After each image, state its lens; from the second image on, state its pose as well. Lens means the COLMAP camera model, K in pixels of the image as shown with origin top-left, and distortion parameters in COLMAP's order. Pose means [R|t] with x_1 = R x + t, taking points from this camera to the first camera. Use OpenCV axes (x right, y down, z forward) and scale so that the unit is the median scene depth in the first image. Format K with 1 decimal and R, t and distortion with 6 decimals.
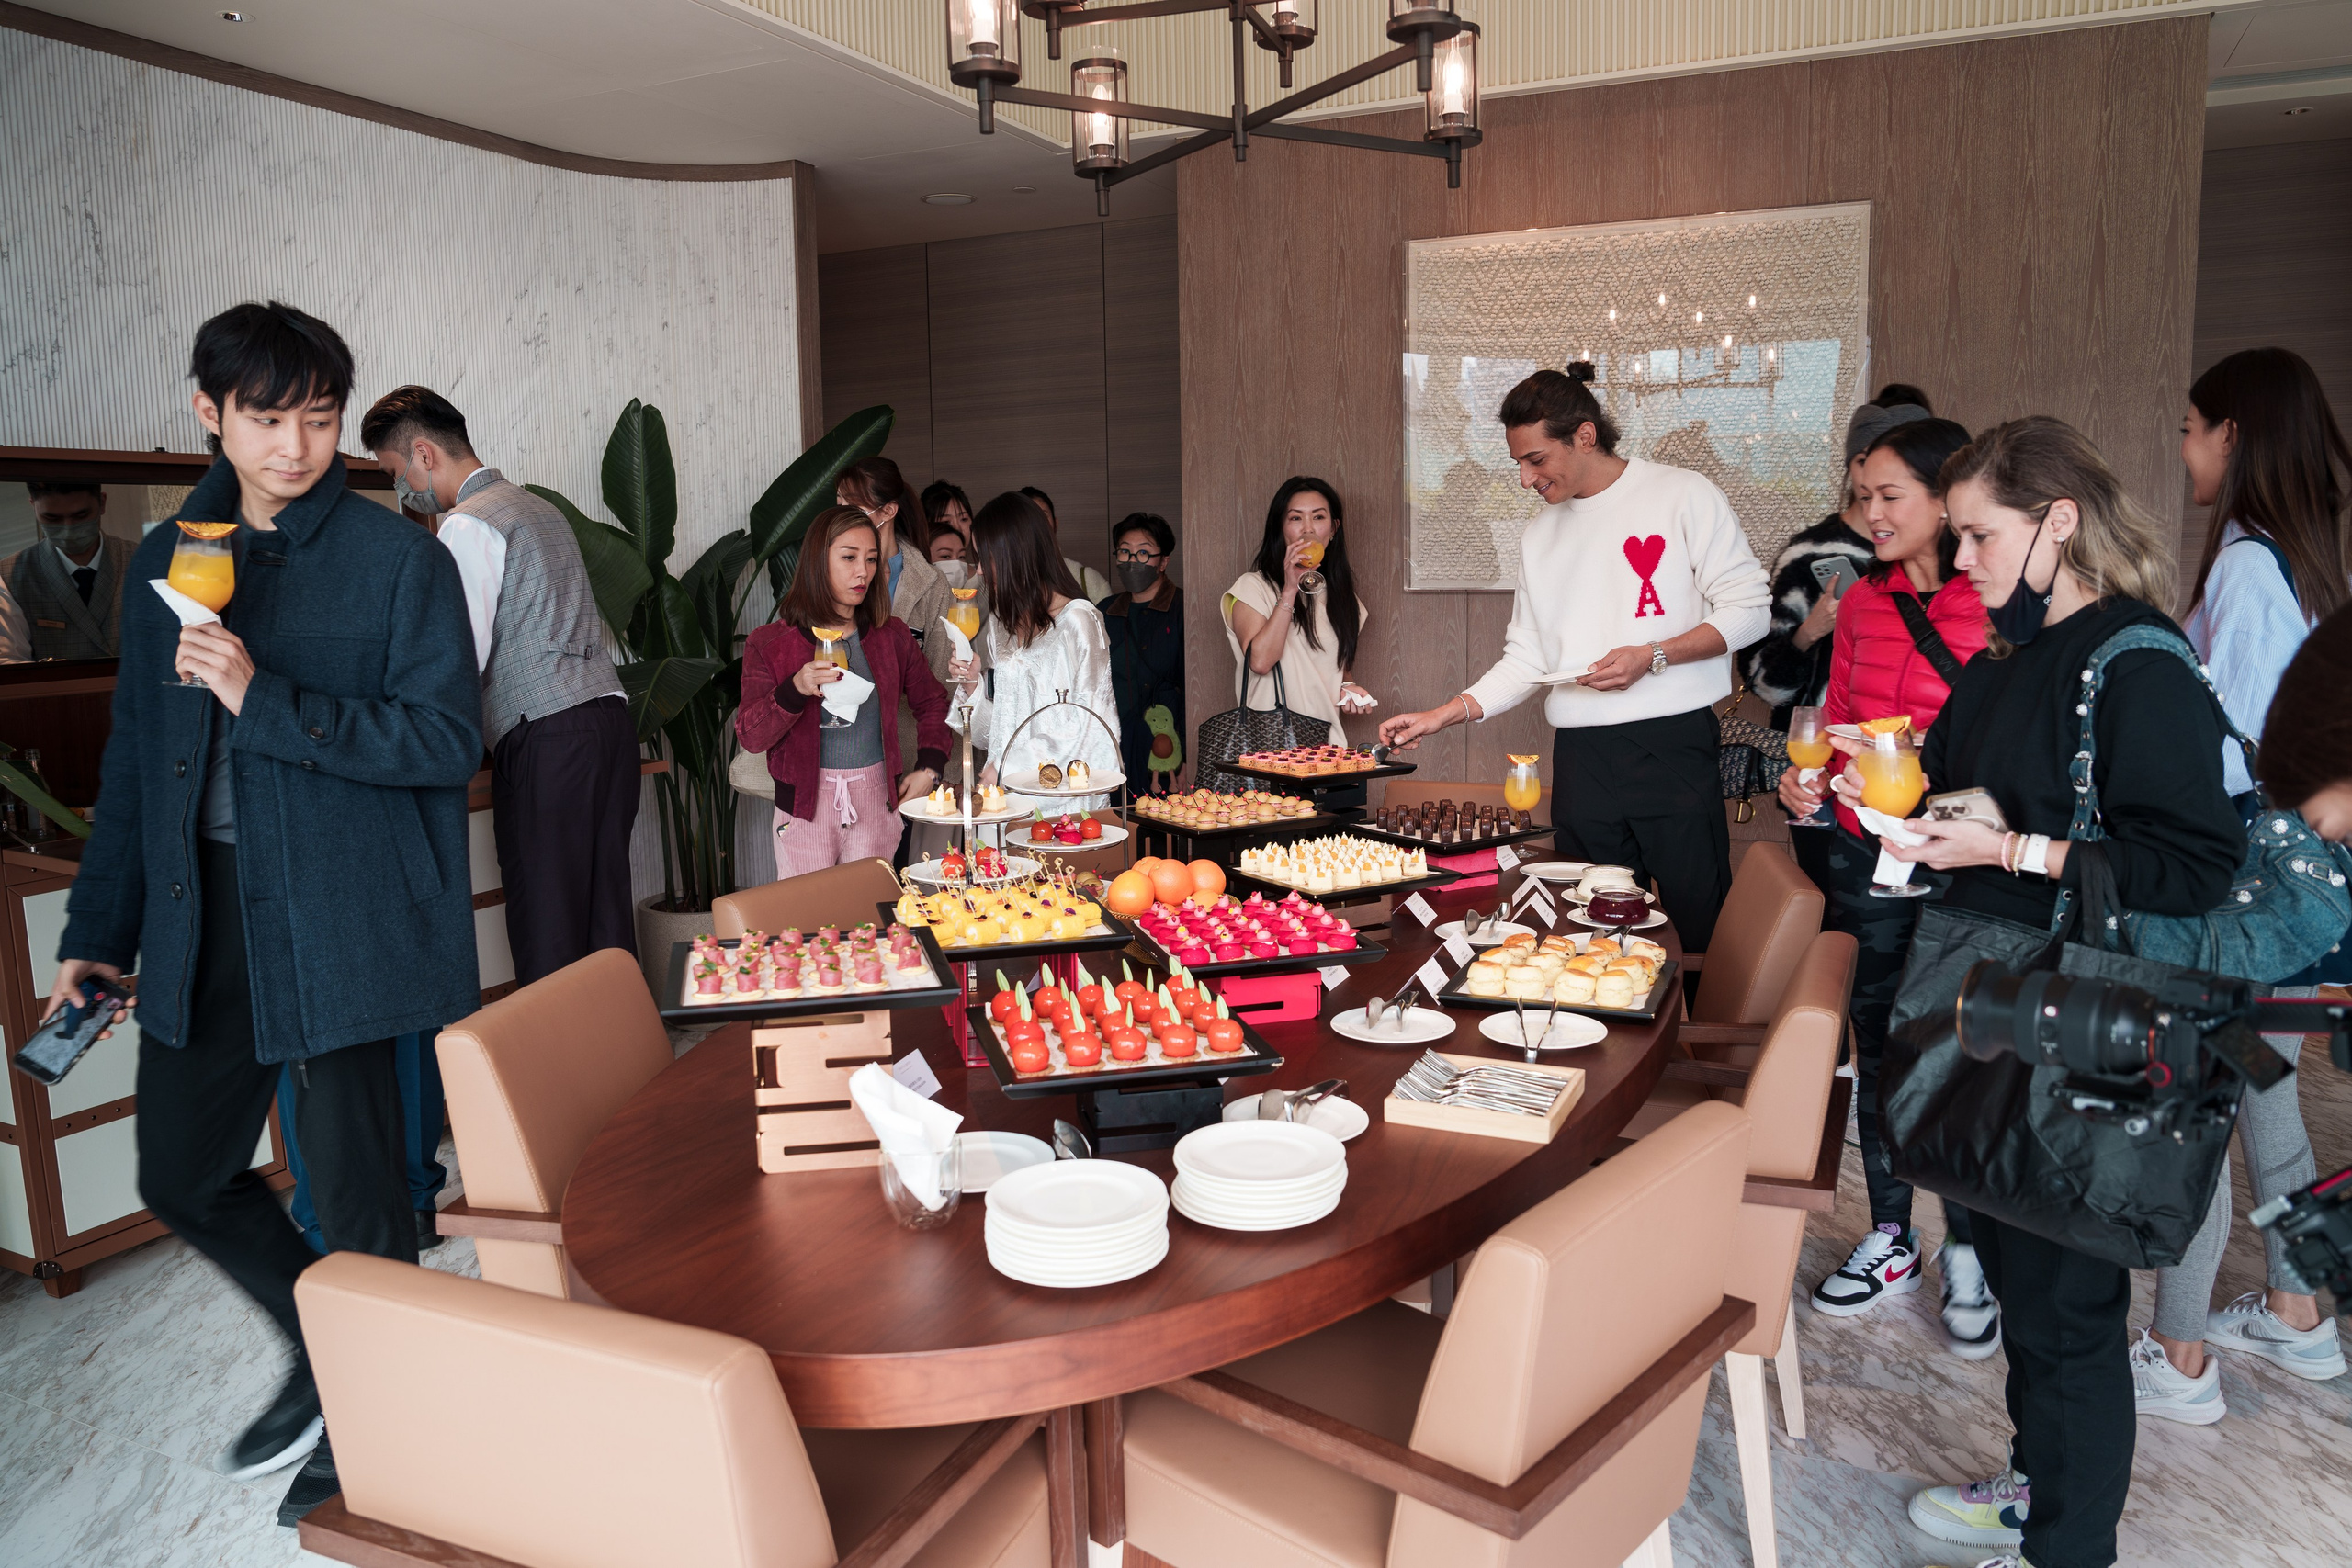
lens RADIAL K [[1596.3, 0, 1176.0], [0, 1596.3, 784.0], [0, 0, 1]] dist [-0.081078, 0.036481]
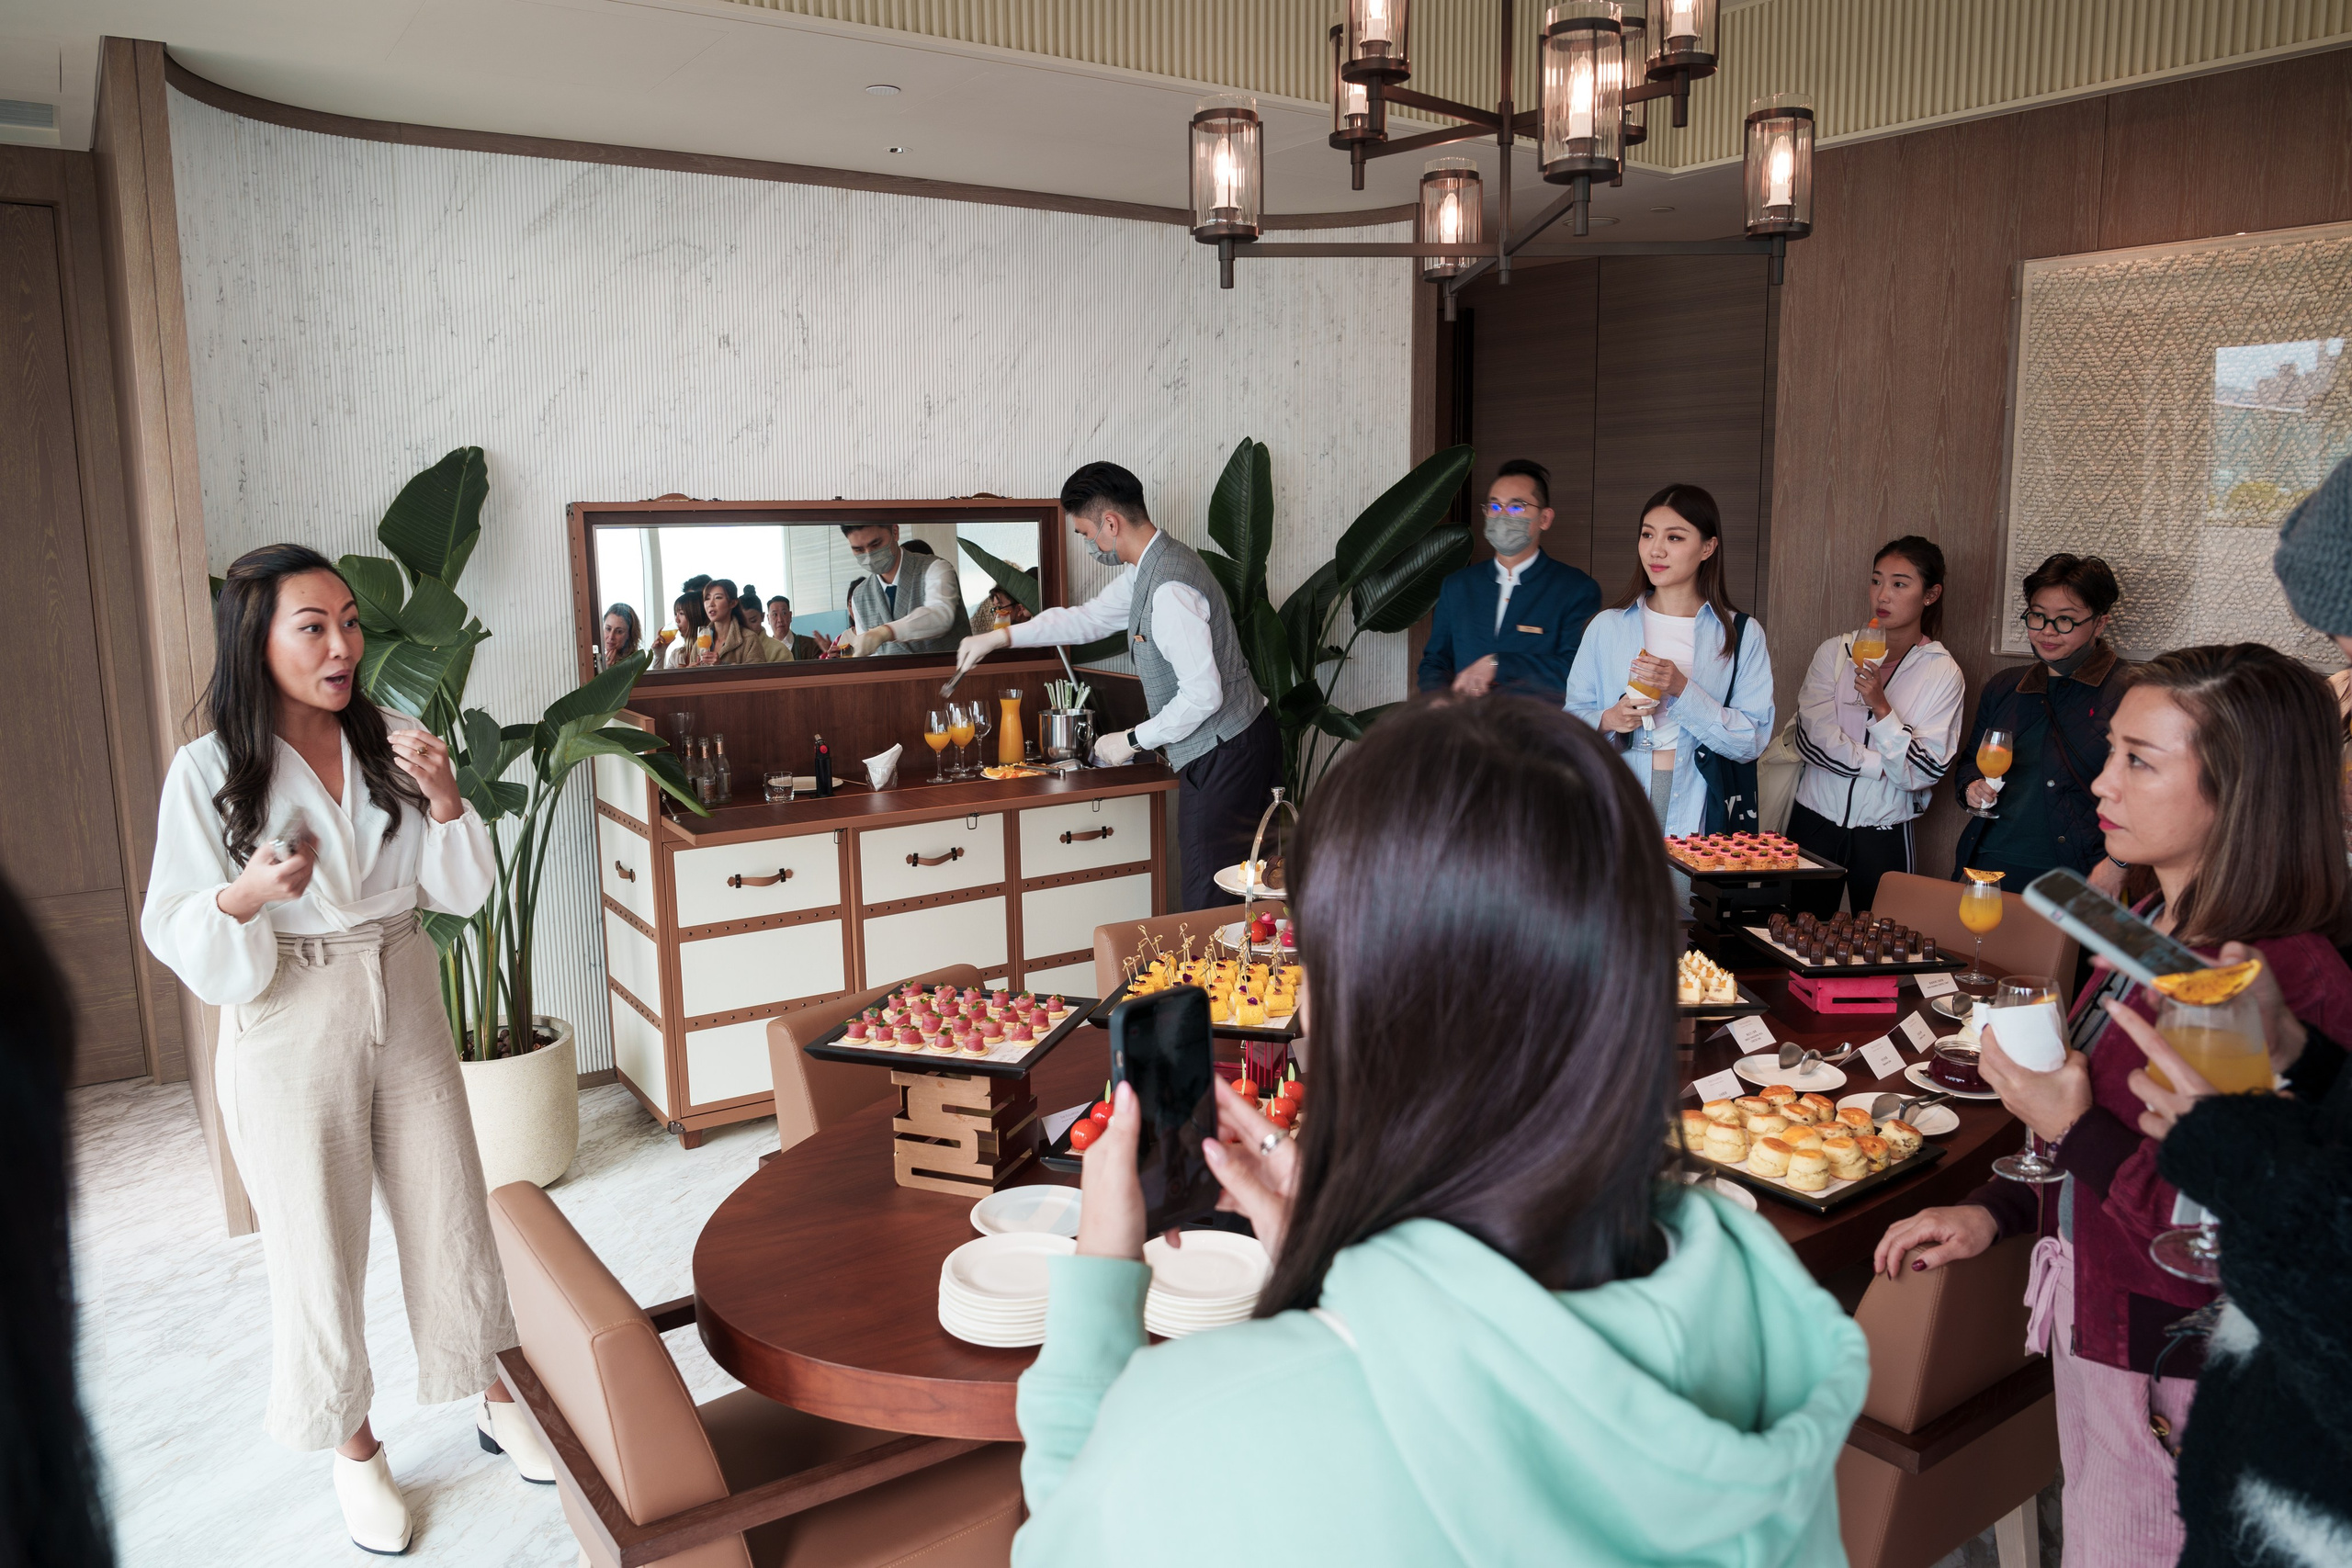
lens RADIAL K [[1596.3, 0, 1176.0], [0, 1596.3, 784.0], [0, 0, 1]] dist [-0.081078, 0.036481]
pose [[0.865729, 0.094453, -0.491521, 0.181070], [-0.082321, 0.995529, 0.046312, -0.050704], [0.493697, 0.000369, 0.869634, 0.009917]]
